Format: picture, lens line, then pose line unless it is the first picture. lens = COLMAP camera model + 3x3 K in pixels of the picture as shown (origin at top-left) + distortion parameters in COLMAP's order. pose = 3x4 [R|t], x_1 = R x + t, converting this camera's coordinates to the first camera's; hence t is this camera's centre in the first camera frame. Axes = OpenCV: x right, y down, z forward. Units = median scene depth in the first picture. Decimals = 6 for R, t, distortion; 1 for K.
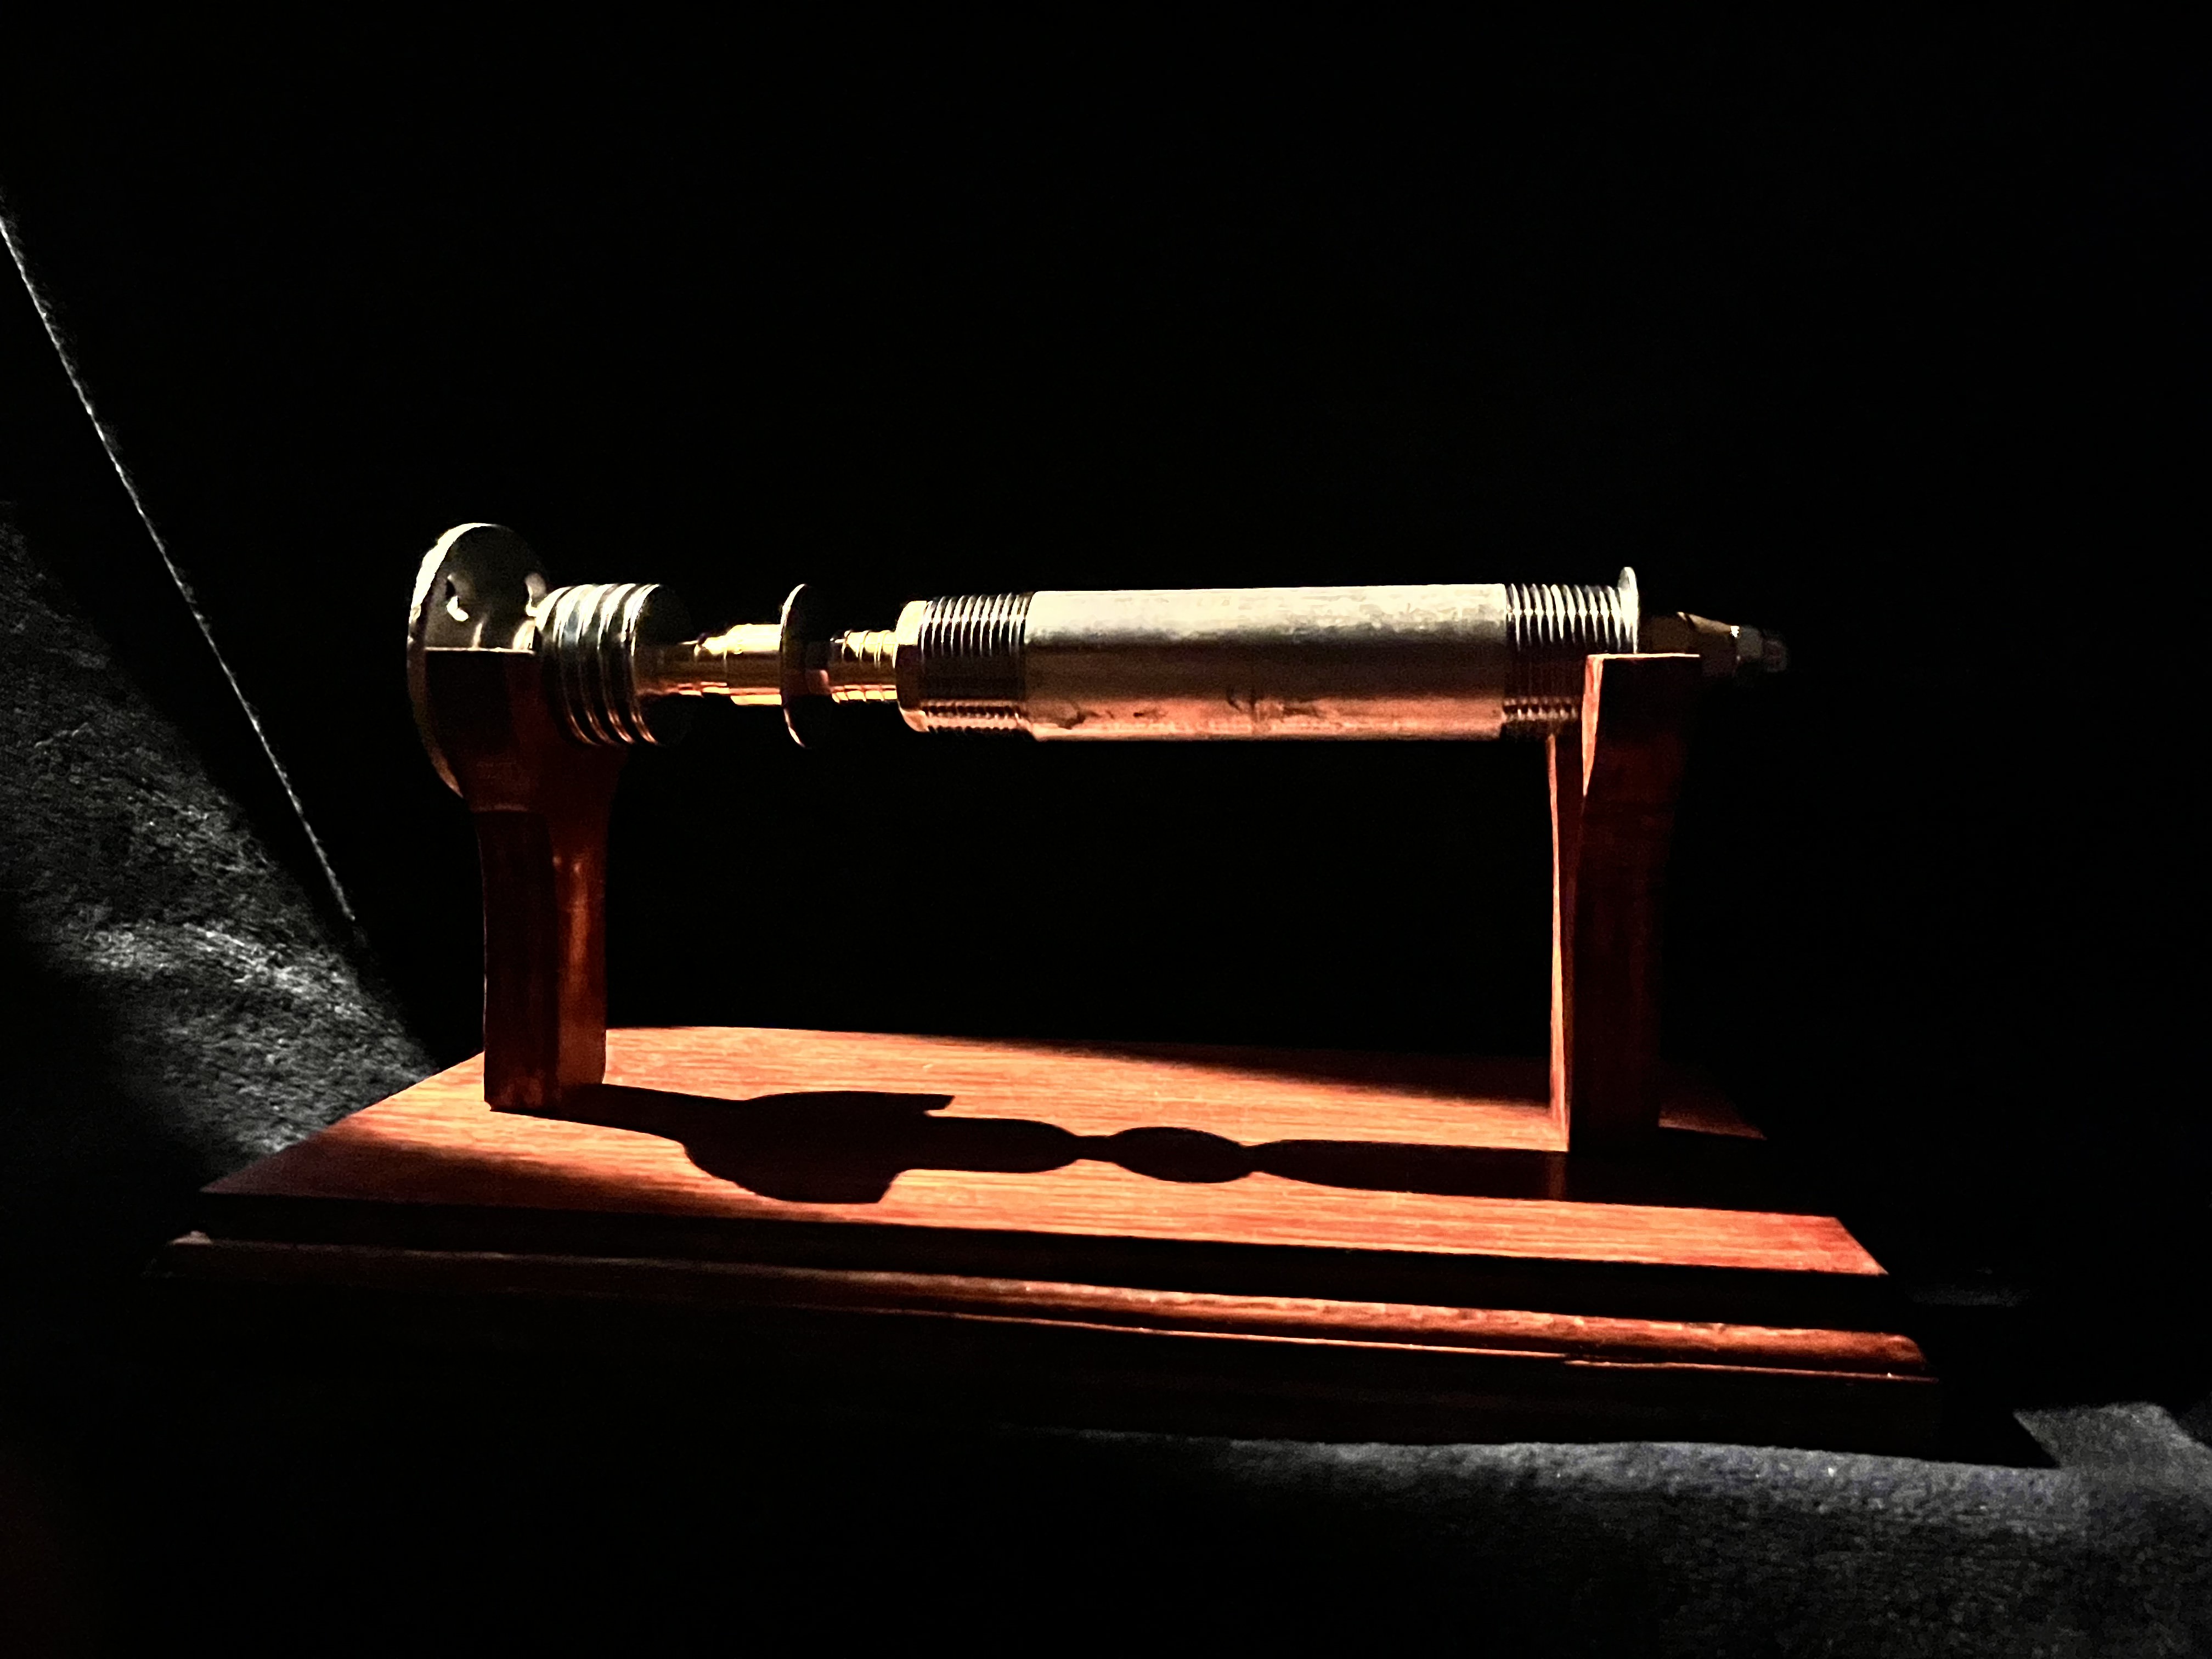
lens RADIAL K [[1709.6, 0, 1116.6], [0, 1709.6, 847.1], [0, 0, 1]] dist [0.004793, -0.000348]
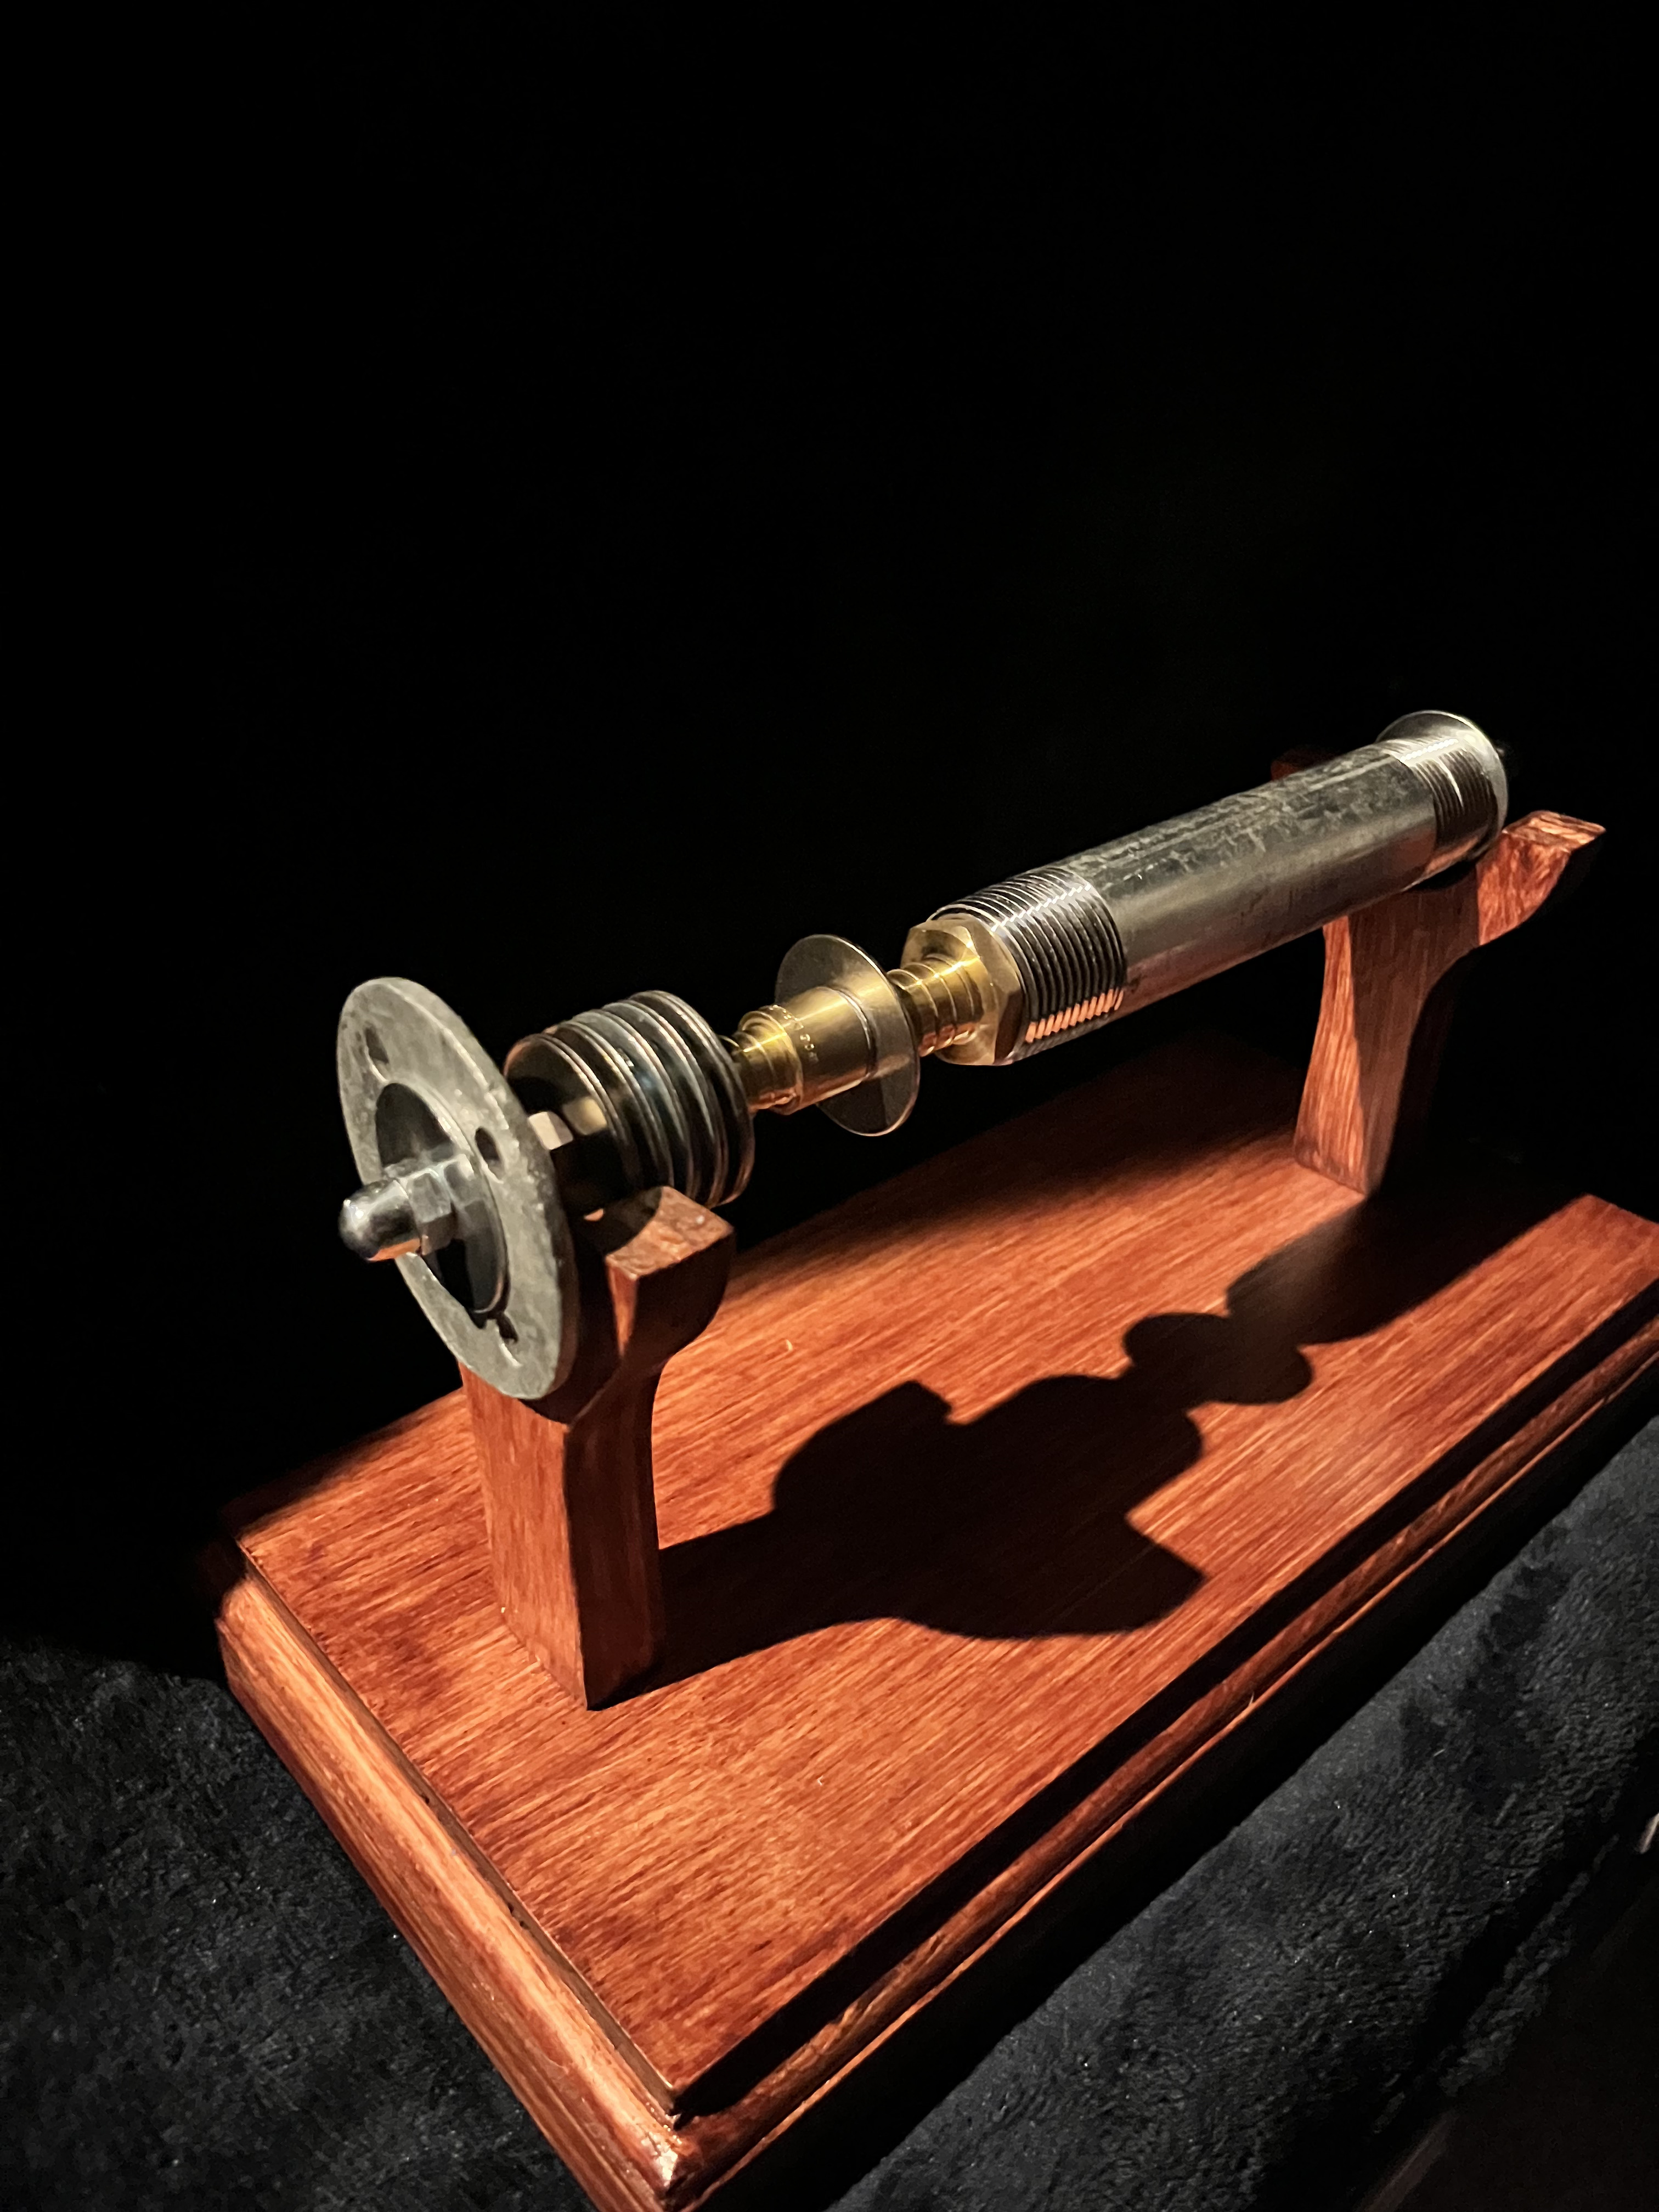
lens RADIAL K [[1699.3, 0, 818.5], [0, 1699.3, 1079.6], [0, 0, 1]] dist [0.006783, -0.000119]
pose [[0.656619, -0.376145, 0.653732, -0.731294], [0.083613, 0.897724, 0.432551, -0.440162], [-0.749573, -0.229361, 0.620913, 0.555815]]
